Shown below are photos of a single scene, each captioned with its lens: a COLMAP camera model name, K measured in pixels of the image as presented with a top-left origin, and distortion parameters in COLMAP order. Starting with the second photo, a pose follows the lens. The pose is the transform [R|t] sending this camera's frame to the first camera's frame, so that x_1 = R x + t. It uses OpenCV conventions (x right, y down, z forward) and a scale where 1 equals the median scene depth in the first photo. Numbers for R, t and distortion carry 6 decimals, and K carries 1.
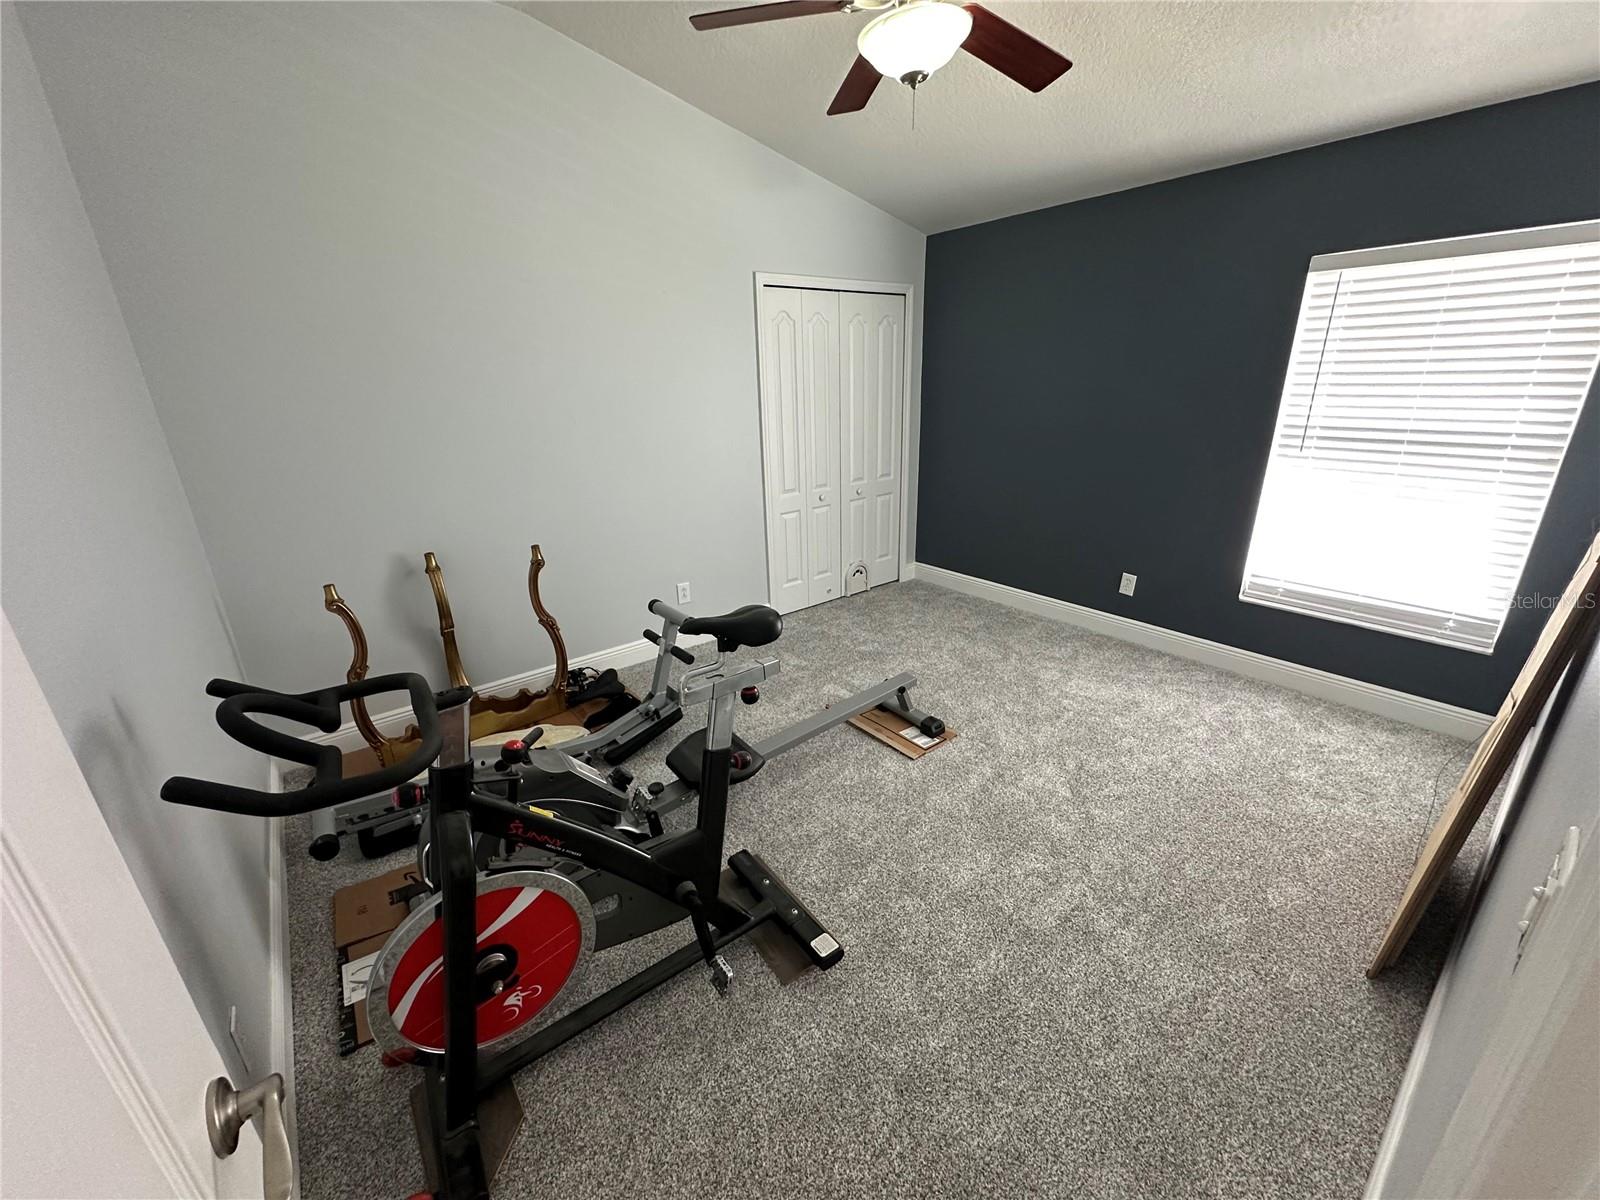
lens RADIAL K [[636.0, 0, 803.4], [0, 636.0, 595.4], [0, 0, 1]] dist [-0.004764, 0.000499]
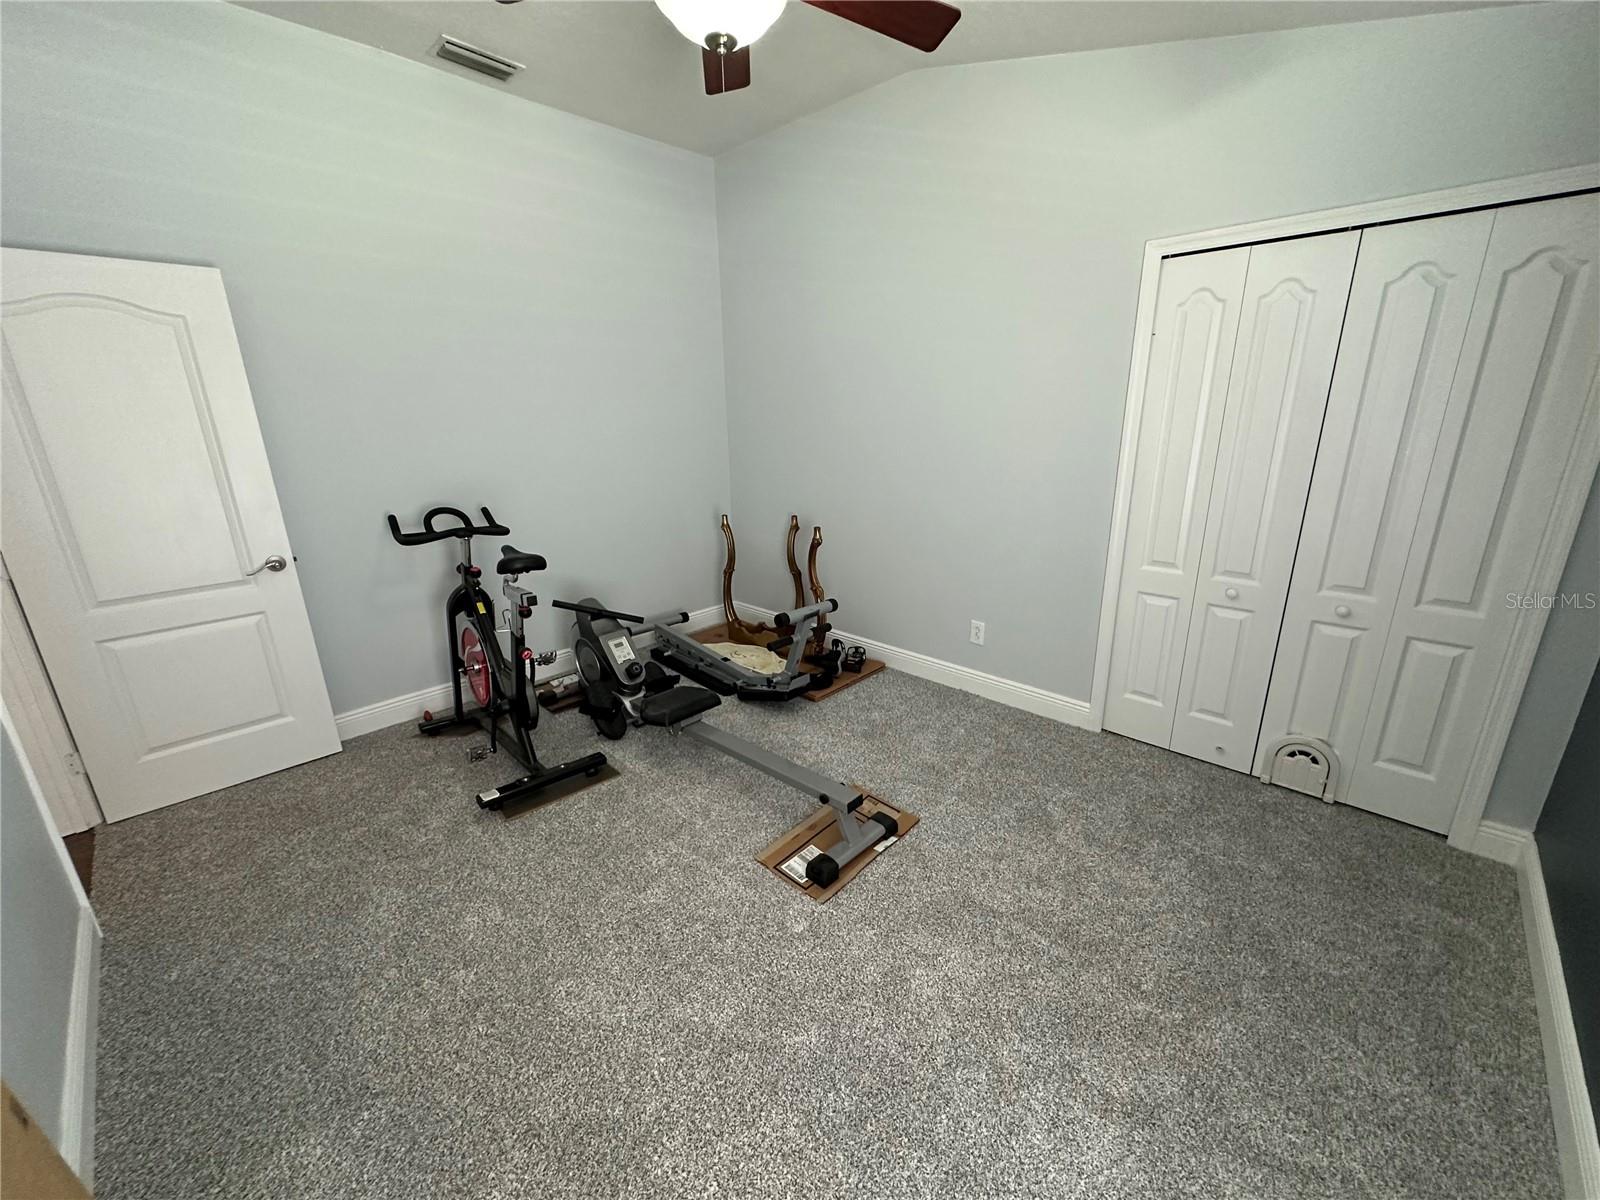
lens RADIAL K [[636.0, 0, 805.2], [0, 636.0, 596.9], [0, 0, 1]] dist [-0.004764, 0.000499]
pose [[0.130837, 0.297414, -0.945741, 0.609555], [-0.318599, 0.915955, 0.243971, -0.190661], [0.938817, 0.269392, 0.214596, 0.570704]]
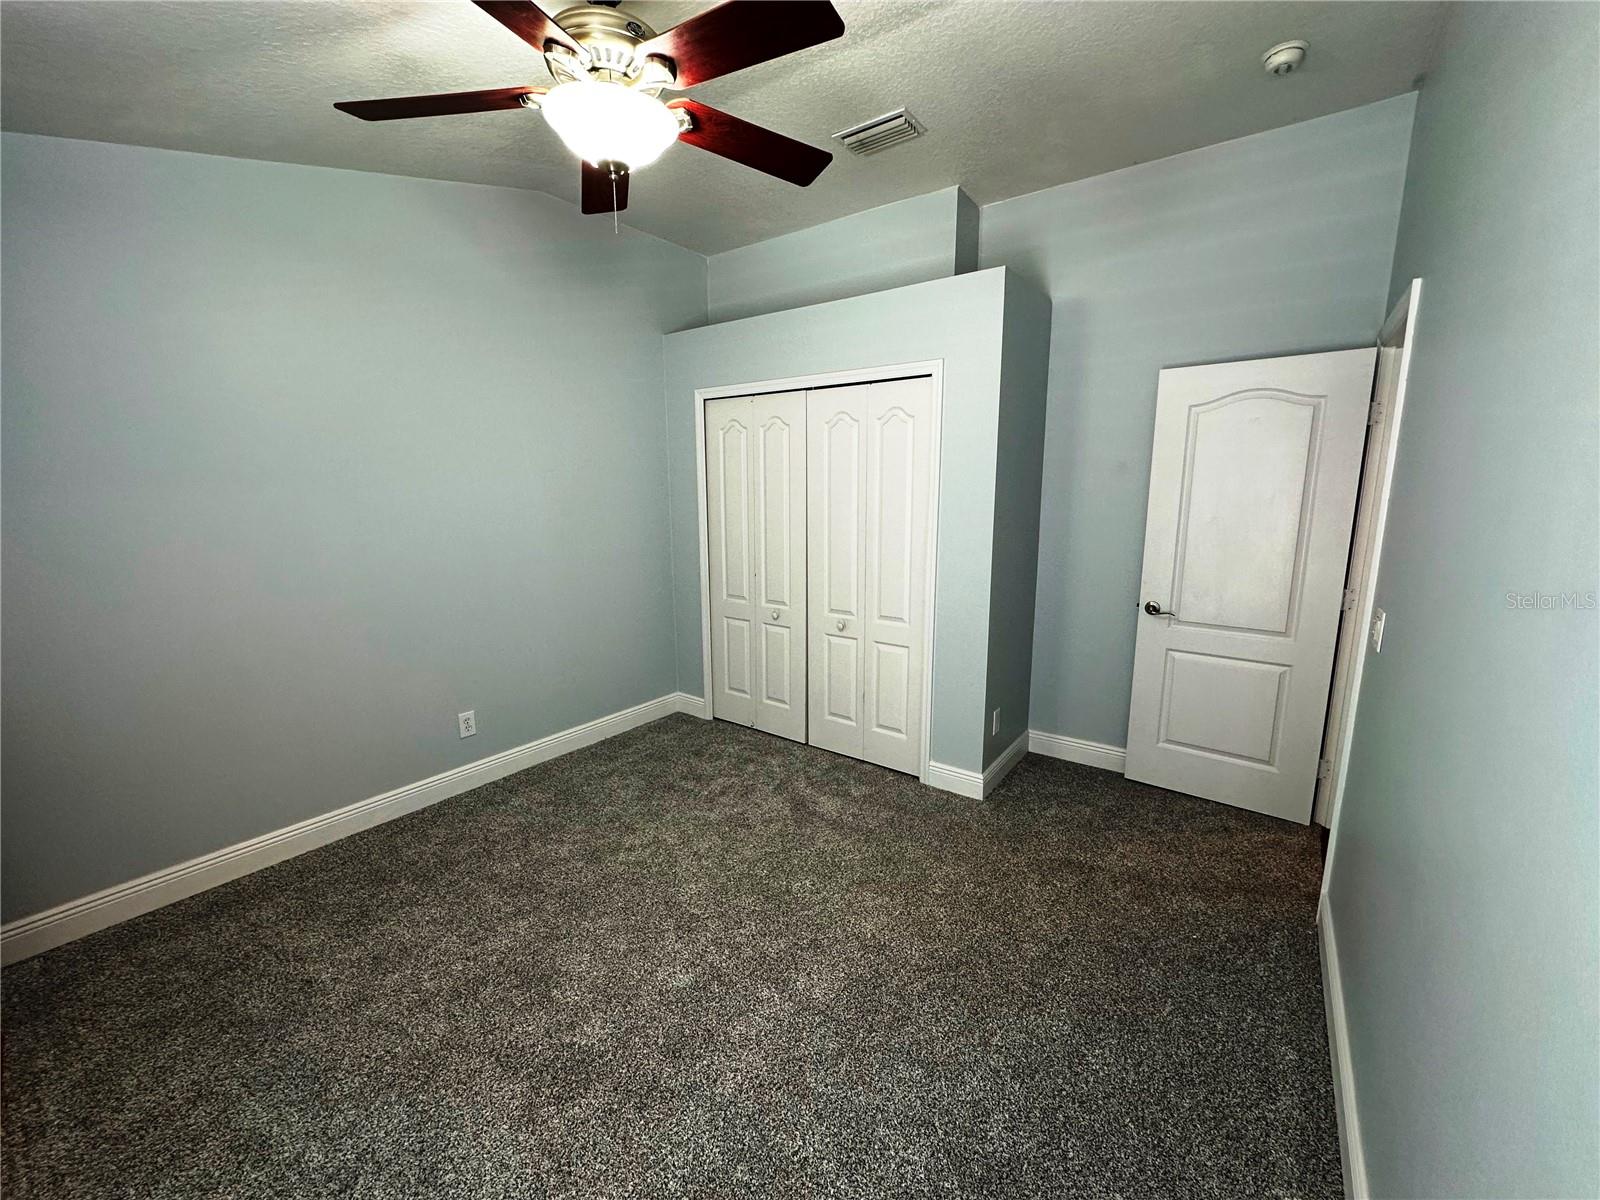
lens RADIAL K [[636.0, 0, 794.9], [0, 636.0, 606.2], [0, 0, 1]] dist [-0.004764, 0.000499]
pose [[0.249520, 0.192861, -0.948970, 1.001066], [-0.335724, 0.936418, 0.102035, -0.303589], [0.908311, 0.293133, 0.298403, 0.870398]]
